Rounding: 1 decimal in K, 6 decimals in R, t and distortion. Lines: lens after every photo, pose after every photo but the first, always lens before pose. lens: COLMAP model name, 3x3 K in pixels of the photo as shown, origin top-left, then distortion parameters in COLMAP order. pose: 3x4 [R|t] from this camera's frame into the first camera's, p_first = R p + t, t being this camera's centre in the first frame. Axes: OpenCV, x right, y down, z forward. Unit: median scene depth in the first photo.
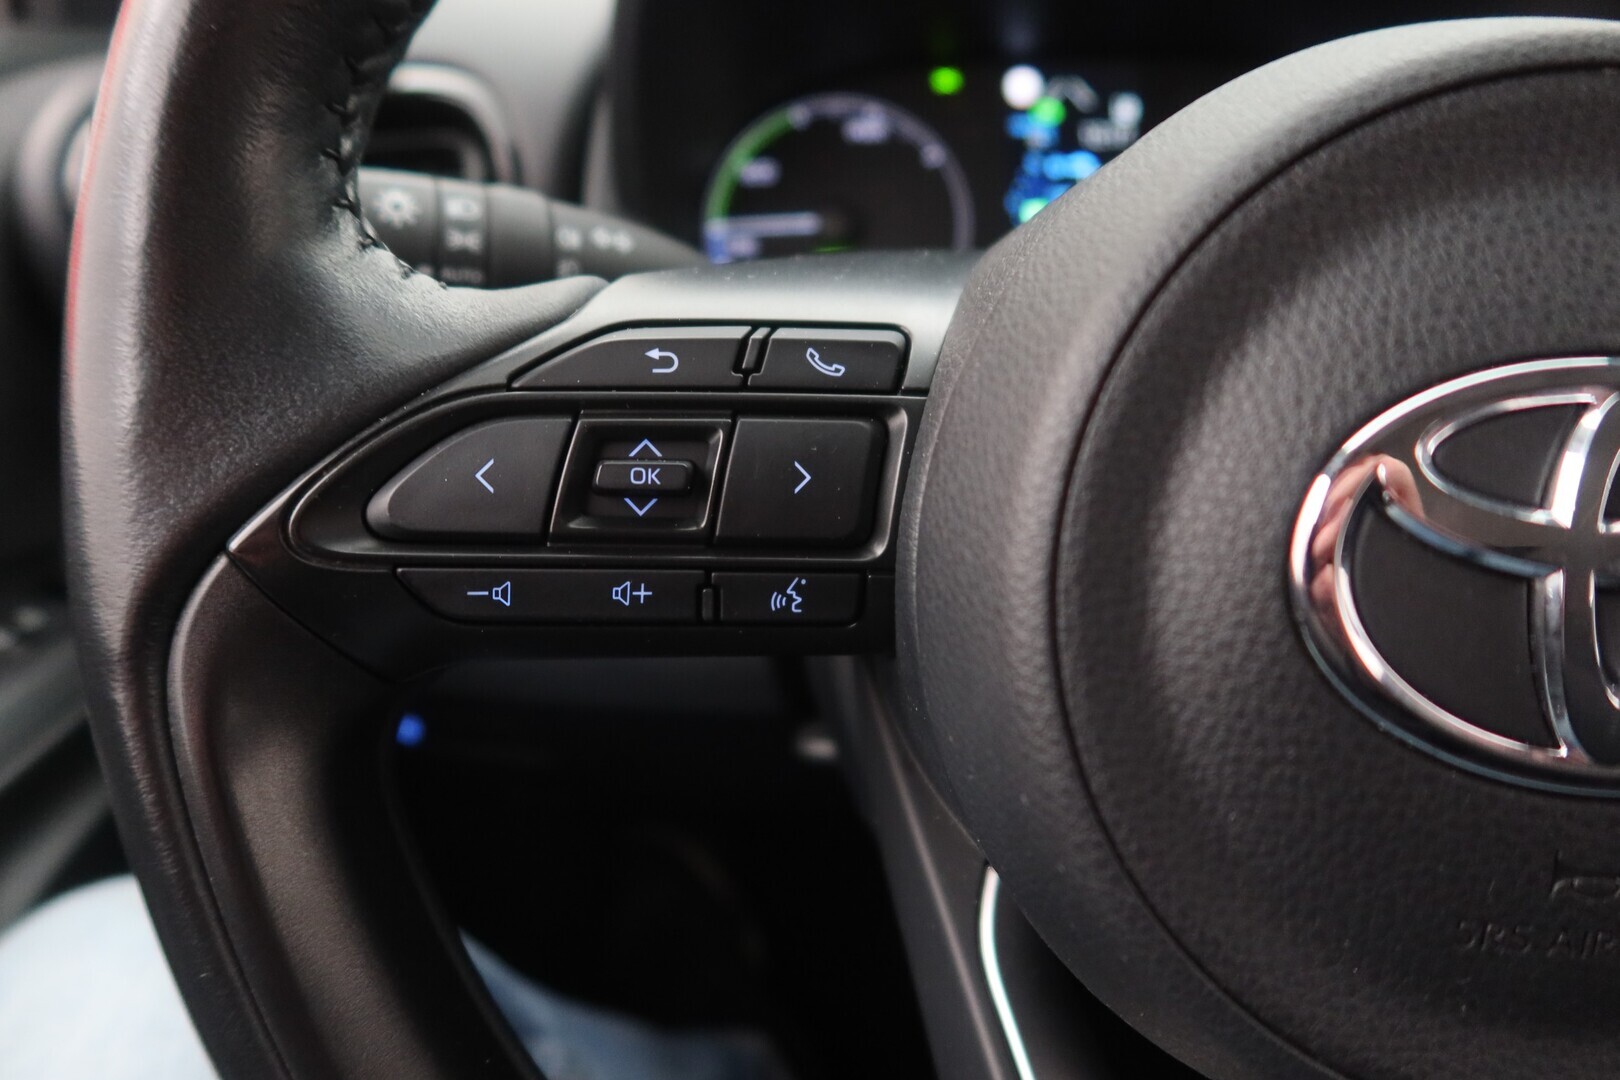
lens RADIAL K [[1171.7, 0, 810.0], [0, 1171.7, 540.0], [0, 0, 1]] dist [-0.002063, 0.005901]
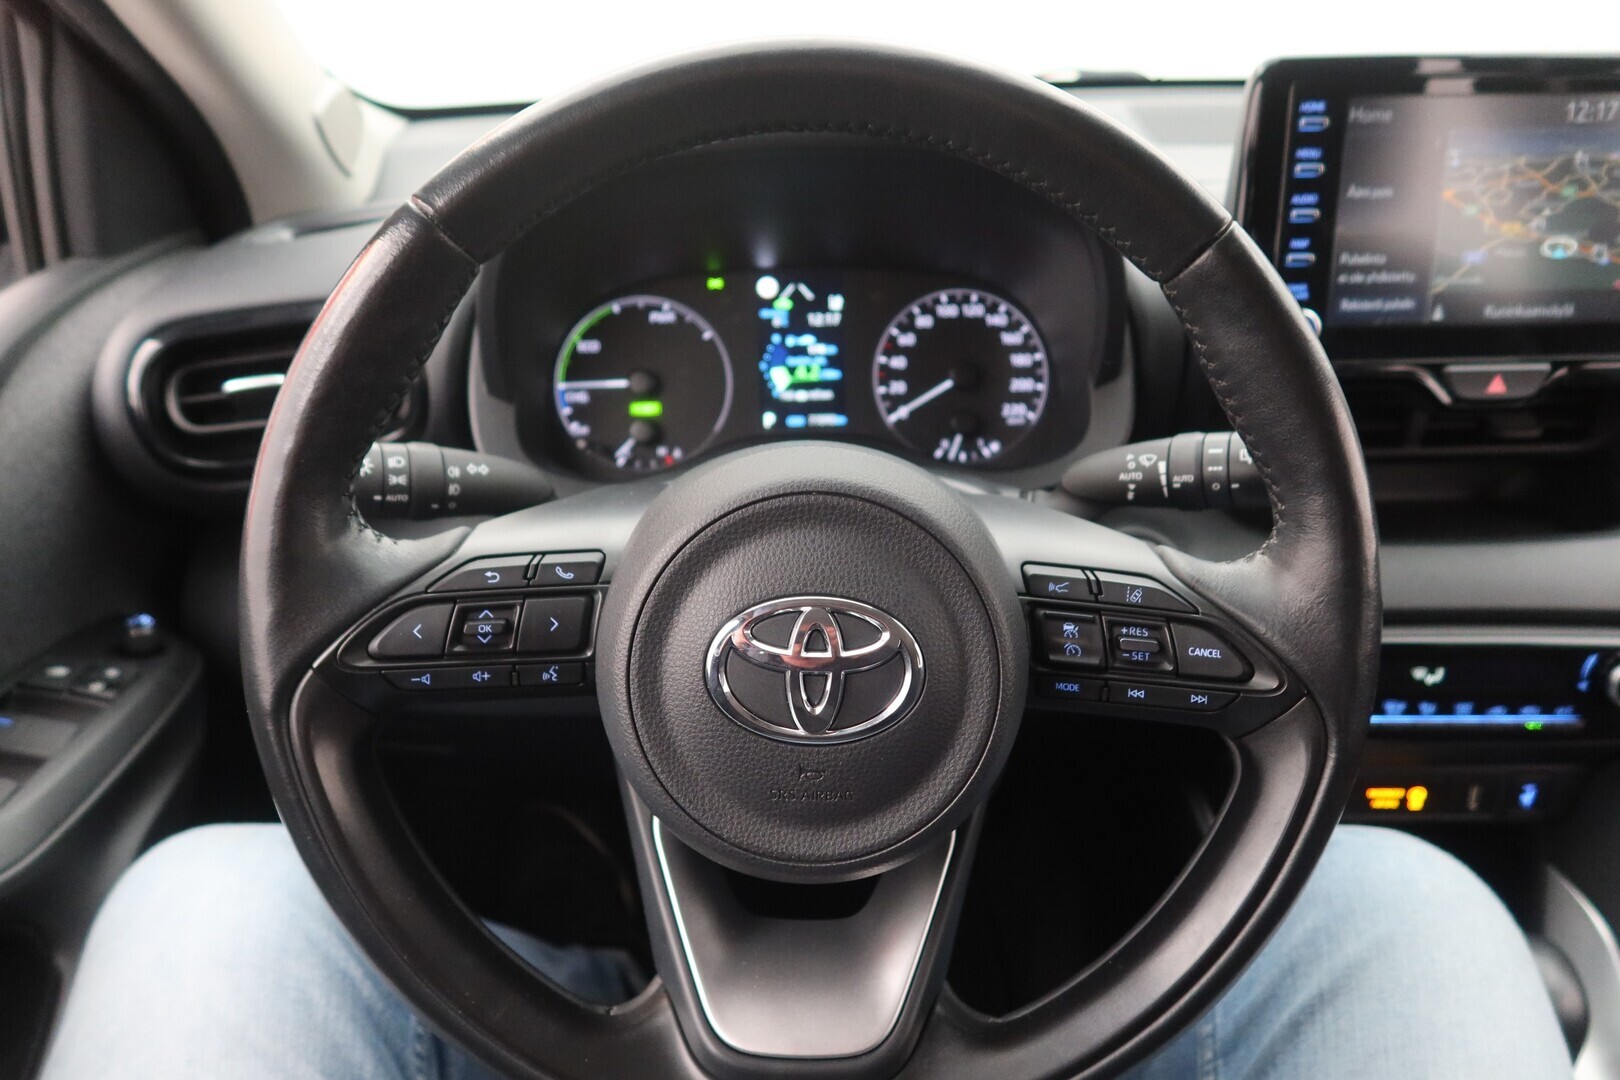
lens RADIAL K [[1171.7, 0, 810.0], [0, 1171.7, 540.0], [0, 0, 1]] dist [-0.002063, 0.005901]
pose [[0.997052, -0.025231, 0.072466, 0.347611], [0.024303, 0.999611, 0.013655, -0.247191], [-0.072782, -0.011853, 0.997277, -1.418166]]
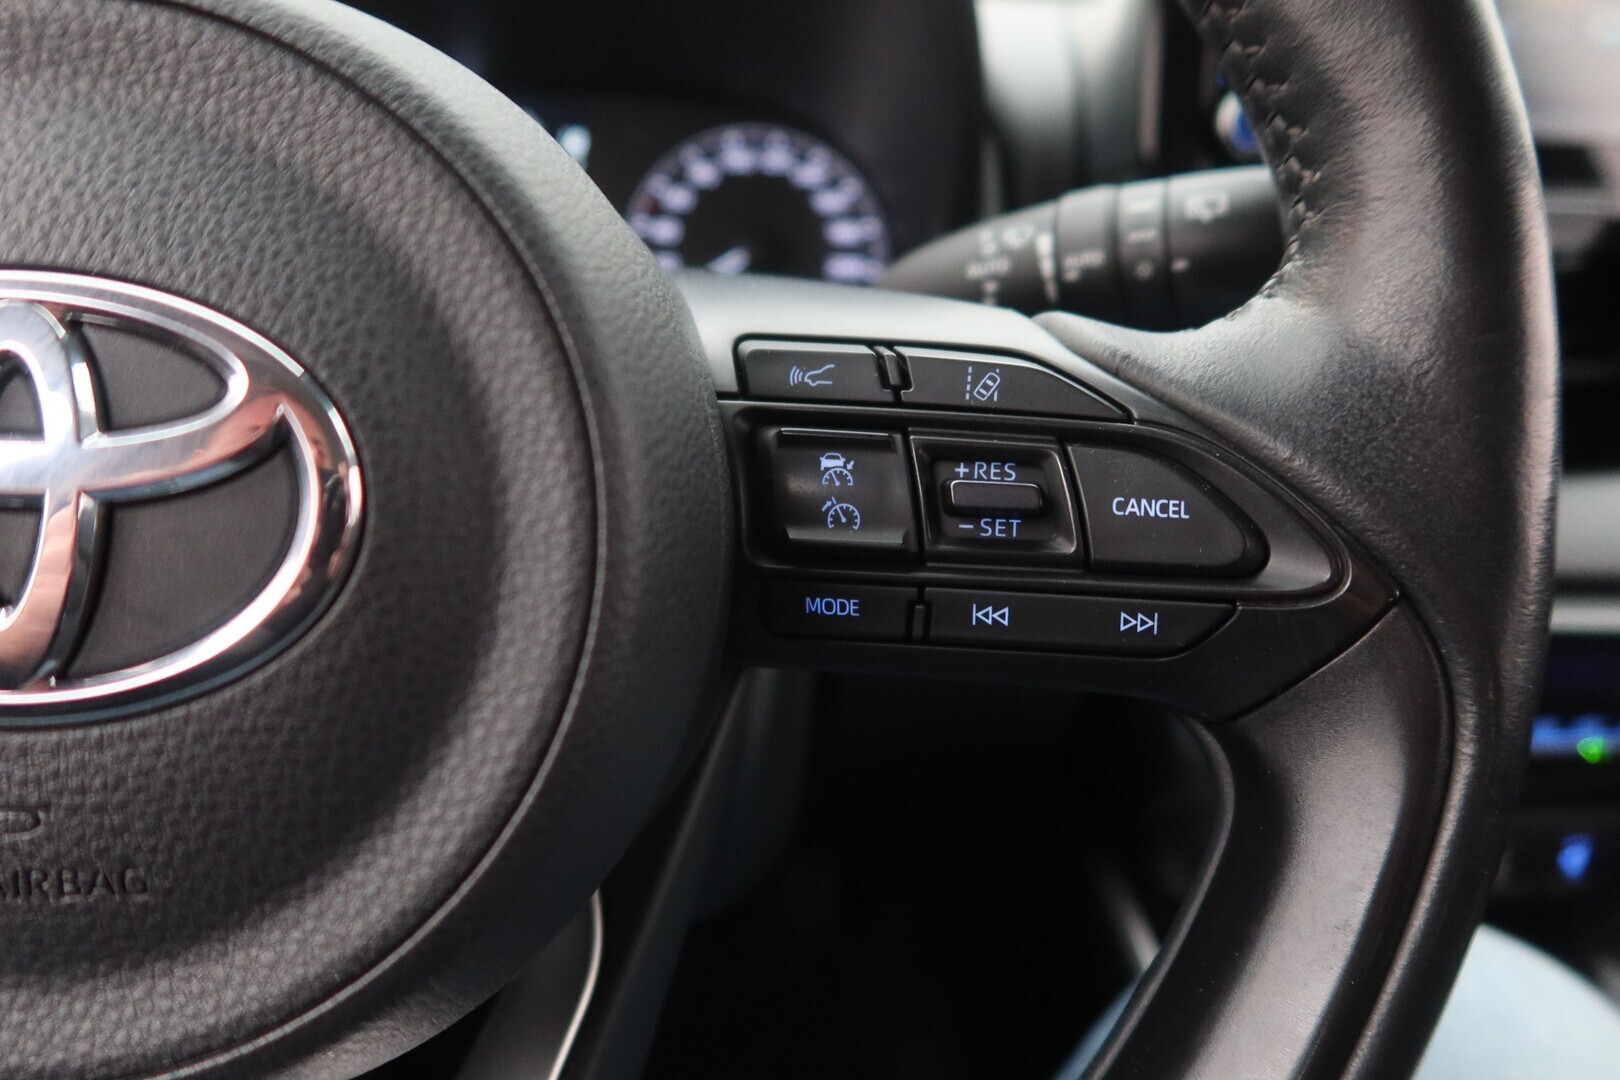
lens RADIAL K [[1171.7, 0, 810.0], [0, 1171.7, 540.0], [0, 0, 1]] dist [-0.002063, 0.005901]
pose [[0.986683, -0.019665, 0.161462, 0.865280], [0.028505, 0.998208, -0.052616, 0.099379], [-0.160137, 0.056518, 0.985475, -0.047767]]
